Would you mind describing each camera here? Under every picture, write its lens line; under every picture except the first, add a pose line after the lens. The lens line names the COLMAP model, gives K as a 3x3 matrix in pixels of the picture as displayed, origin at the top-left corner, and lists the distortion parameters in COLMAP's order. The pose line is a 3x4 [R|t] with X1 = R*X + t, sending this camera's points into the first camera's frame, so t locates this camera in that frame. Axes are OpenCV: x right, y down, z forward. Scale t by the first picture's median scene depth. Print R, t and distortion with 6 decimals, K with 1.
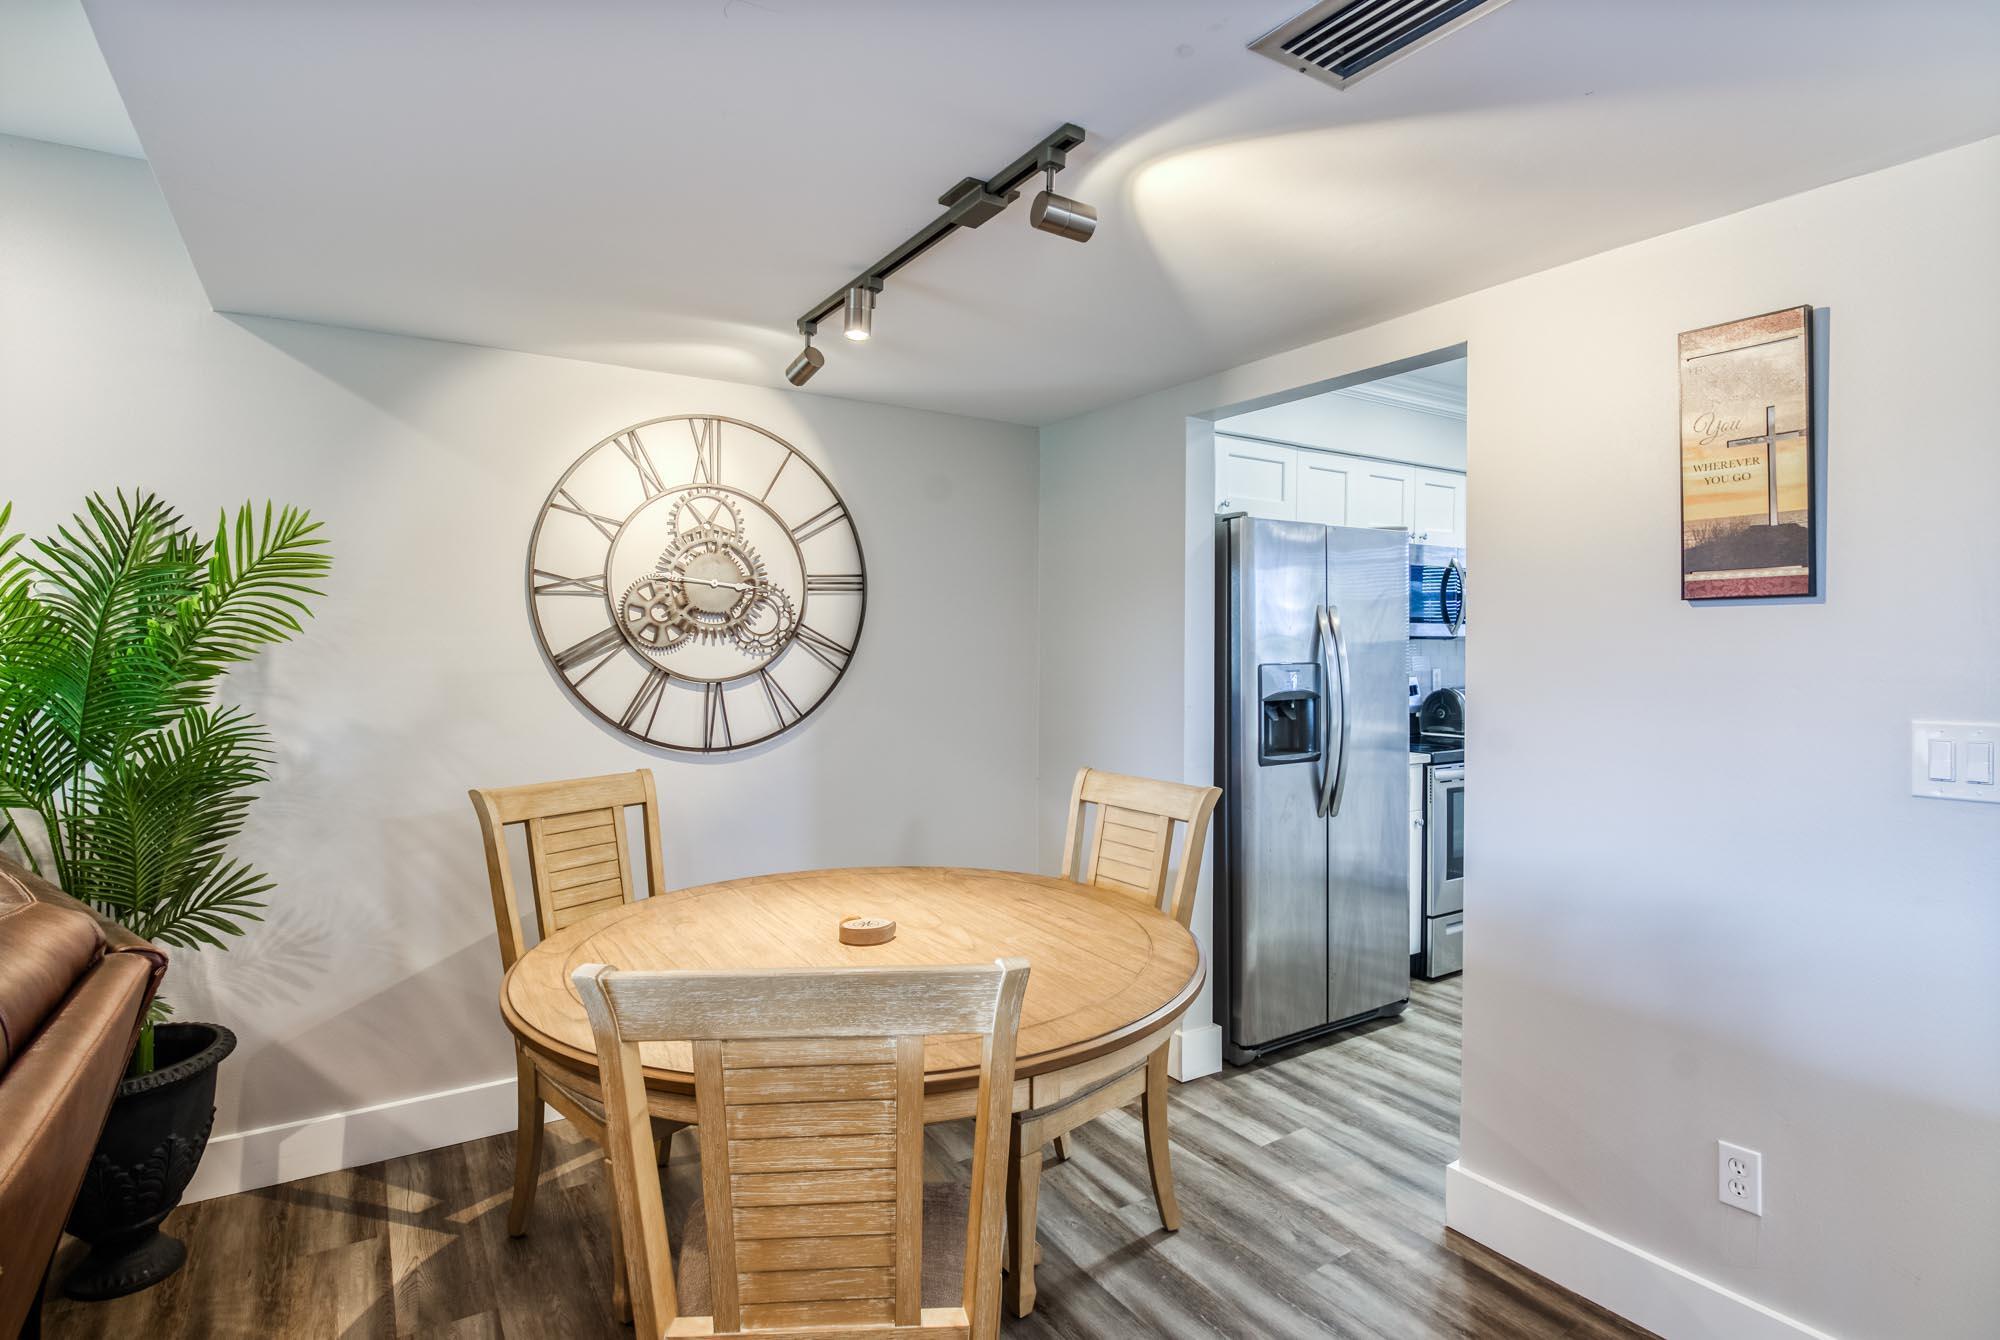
lens RADIAL K [[1003.9, 0, 1007.1], [0, 1003.9, 658.3], [0, 0, 1]] dist [-0.006750, -0.001579]
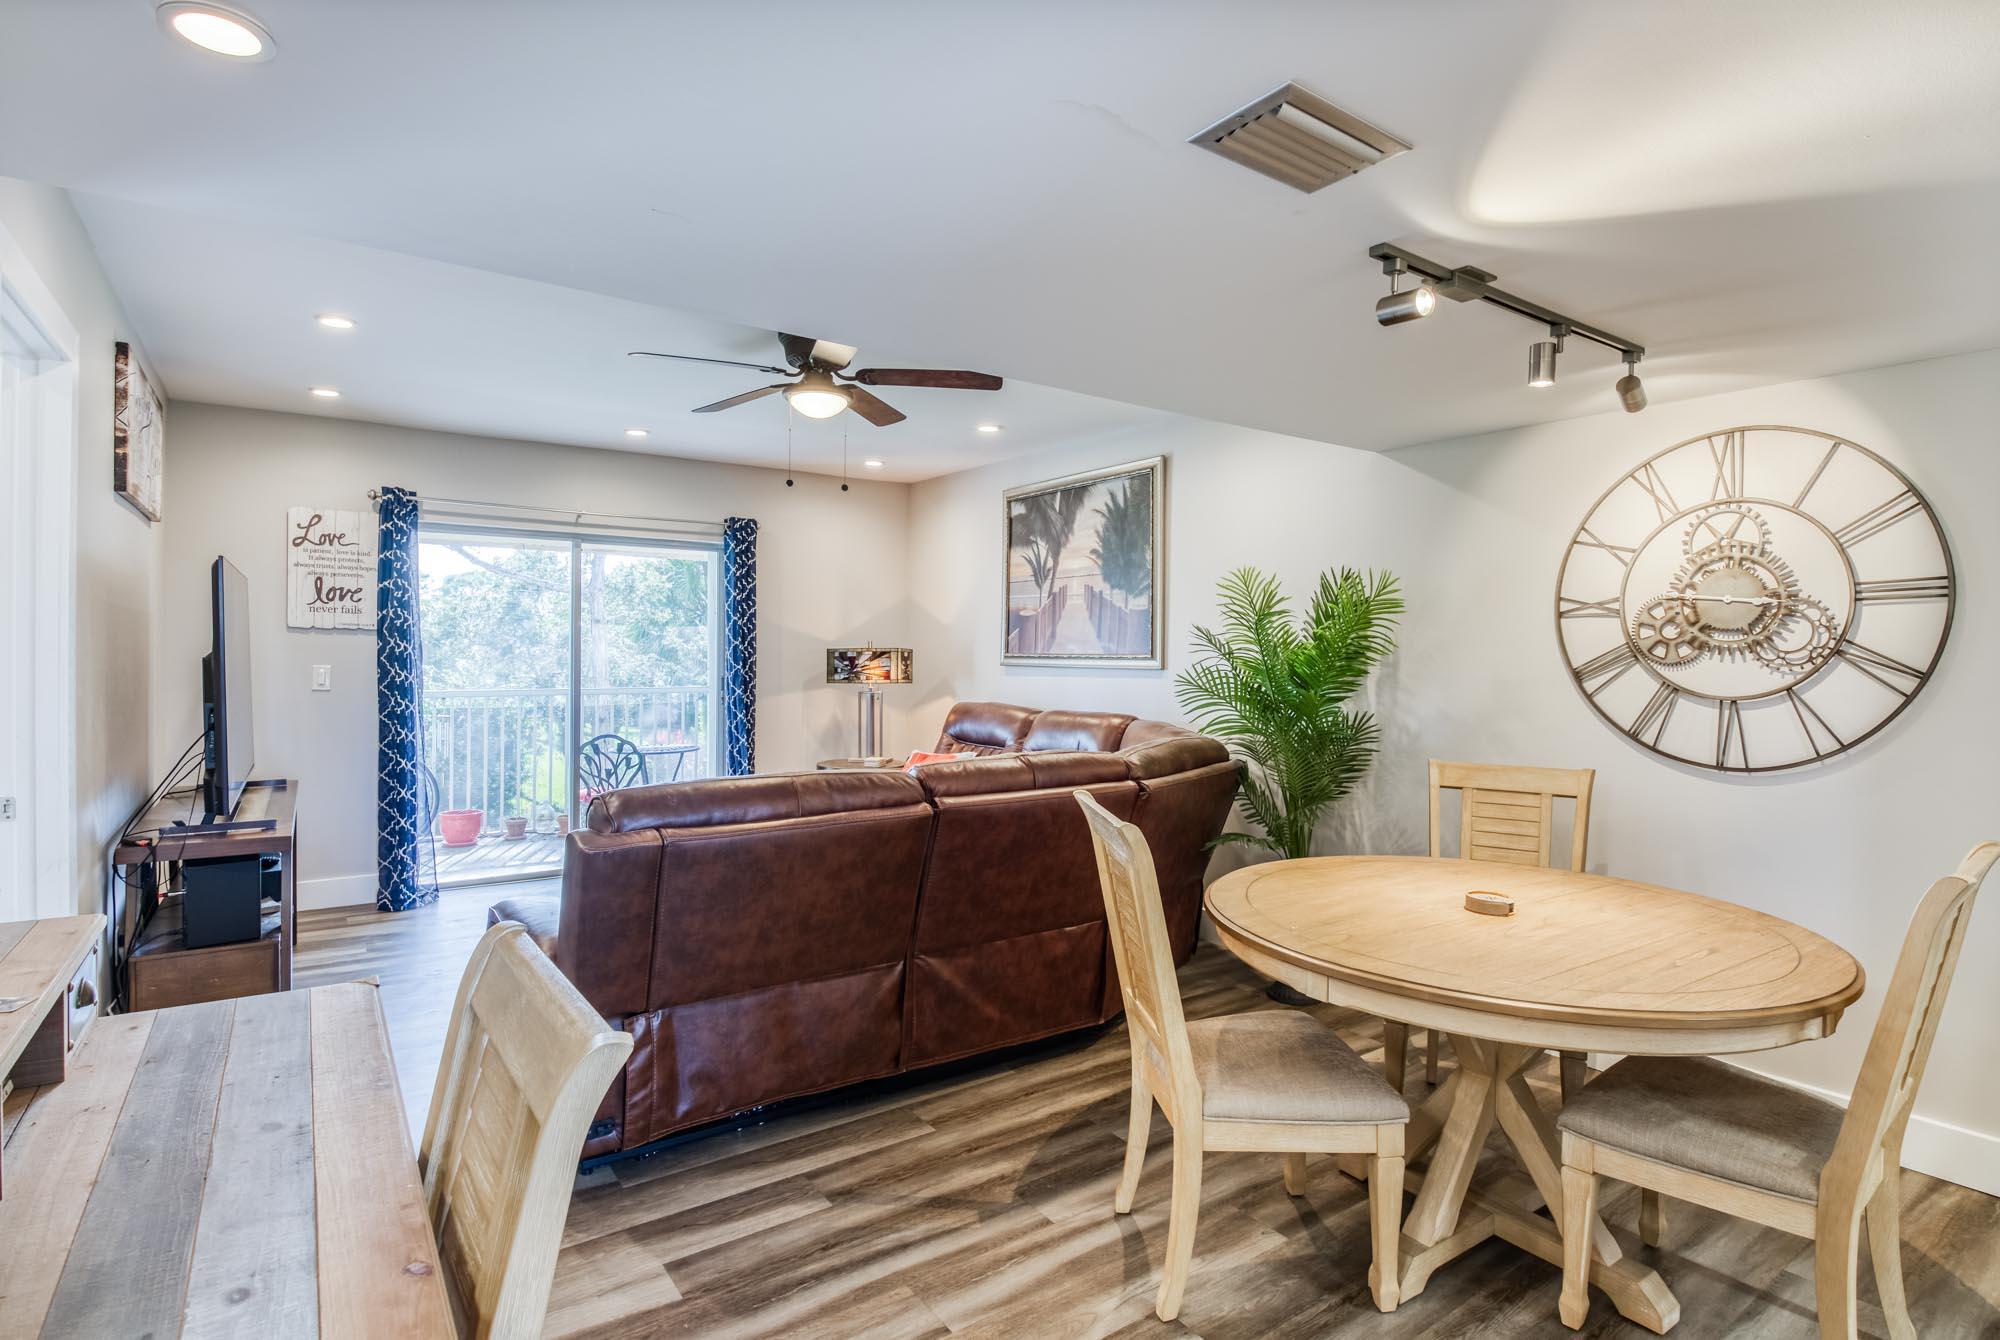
lens RADIAL K [[1003.9, 0, 990.2], [0, 1003.9, 653.5], [0, 0, 1]] dist [-0.006750, -0.001579]
pose [[0.032071, 0.005715, -0.999469, 0.669091], [-0.025695, 0.999658, 0.004892, -0.007990], [0.999155, 0.025525, 0.032207, 0.250000]]
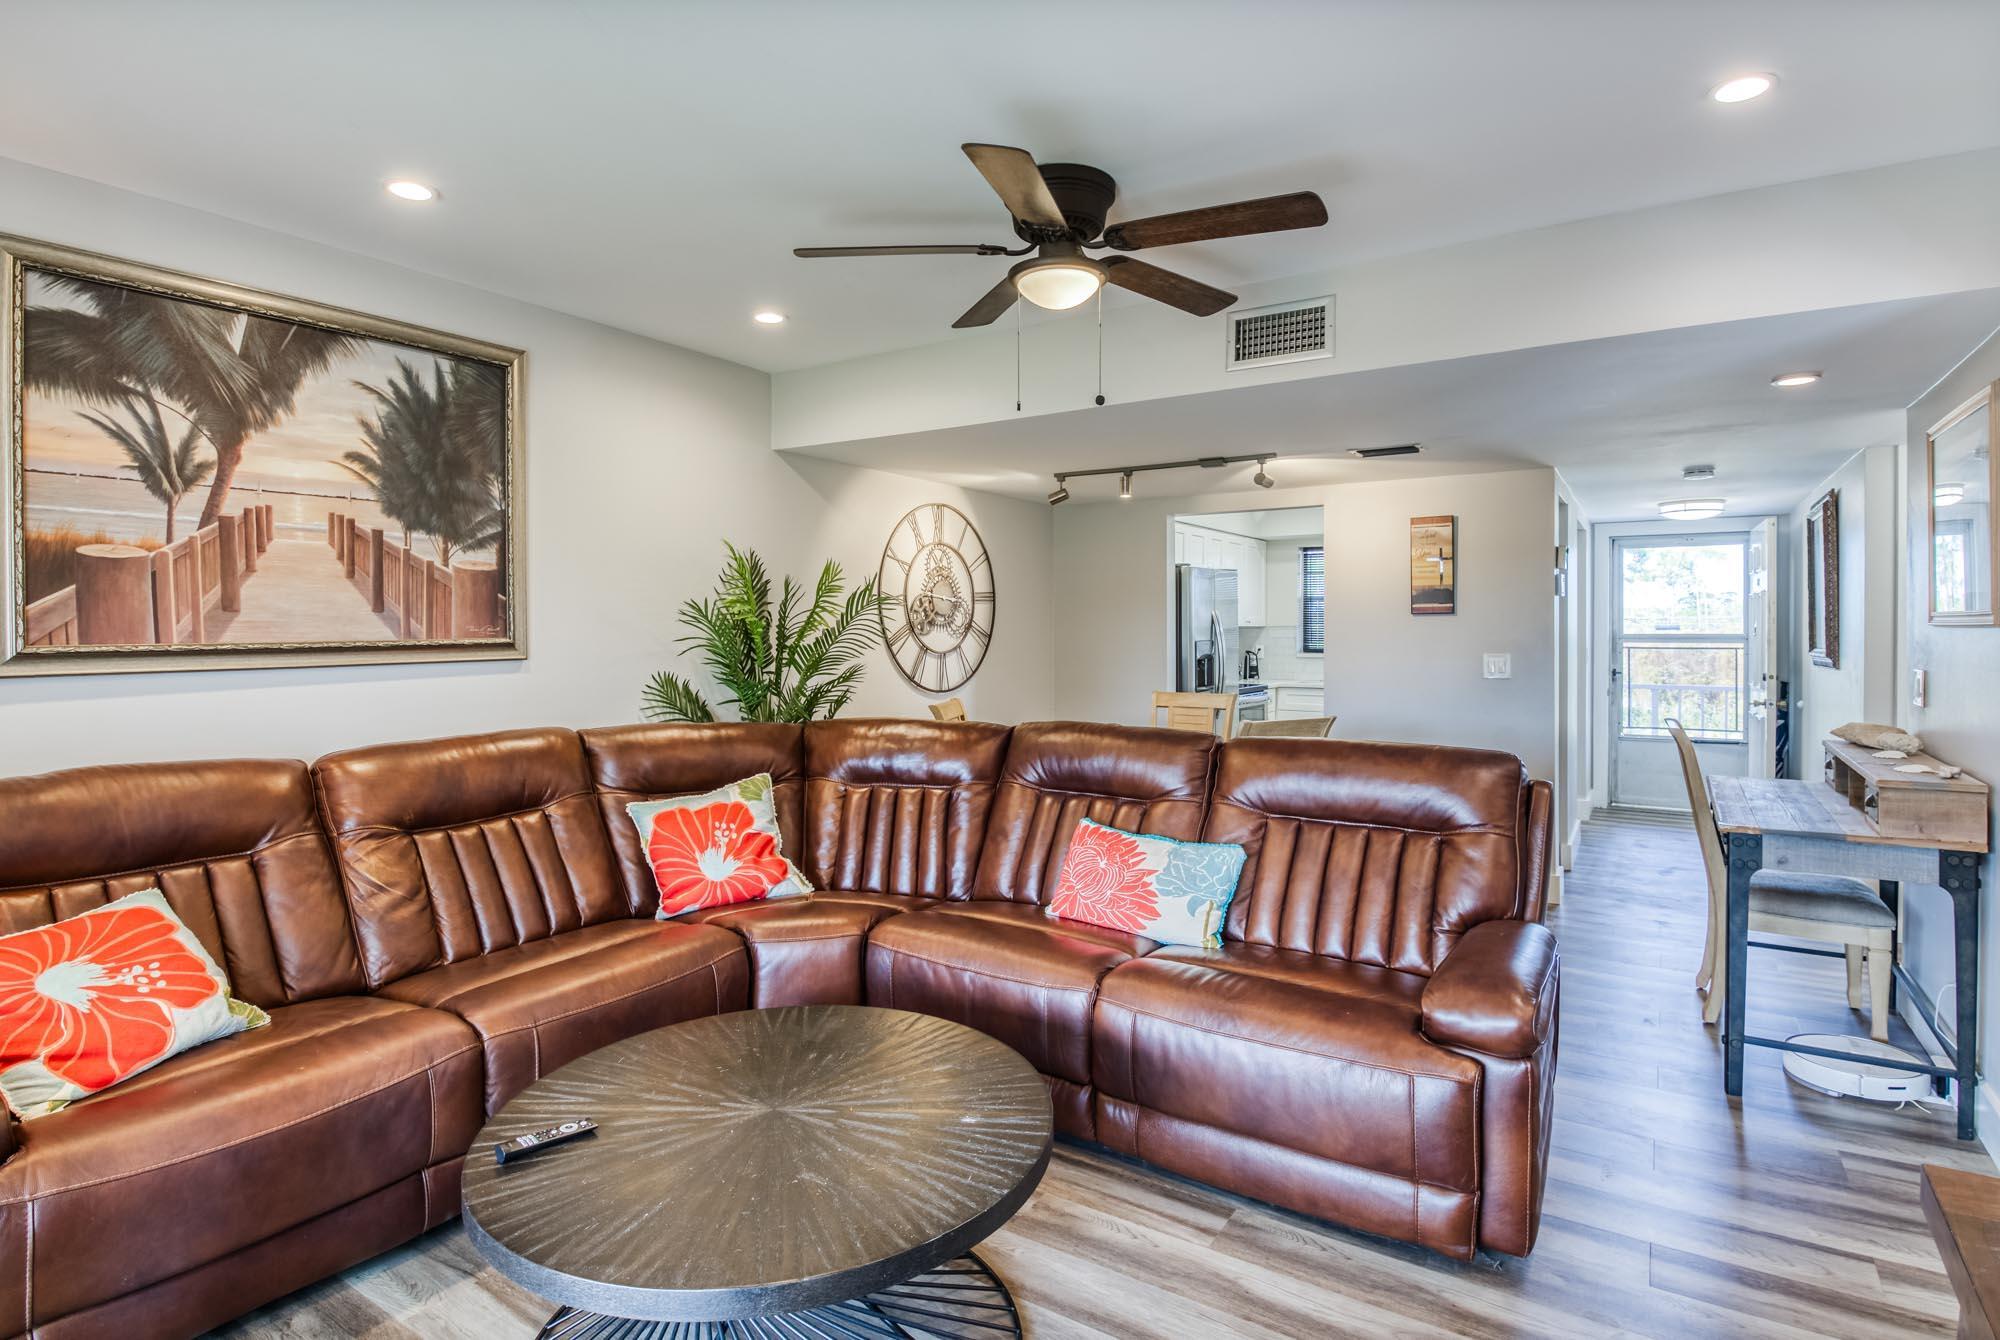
lens RADIAL K [[1003.9, 0, 988.1], [0, 1003.9, 655.7], [0, 0, 1]] dist [-0.006750, -0.001579]
pose [[0.920052, -0.014120, 0.391541, -0.928839], [0.009277, 0.999855, 0.014259, 0.003659], [-0.391686, -0.009487, 0.920050, -0.680787]]
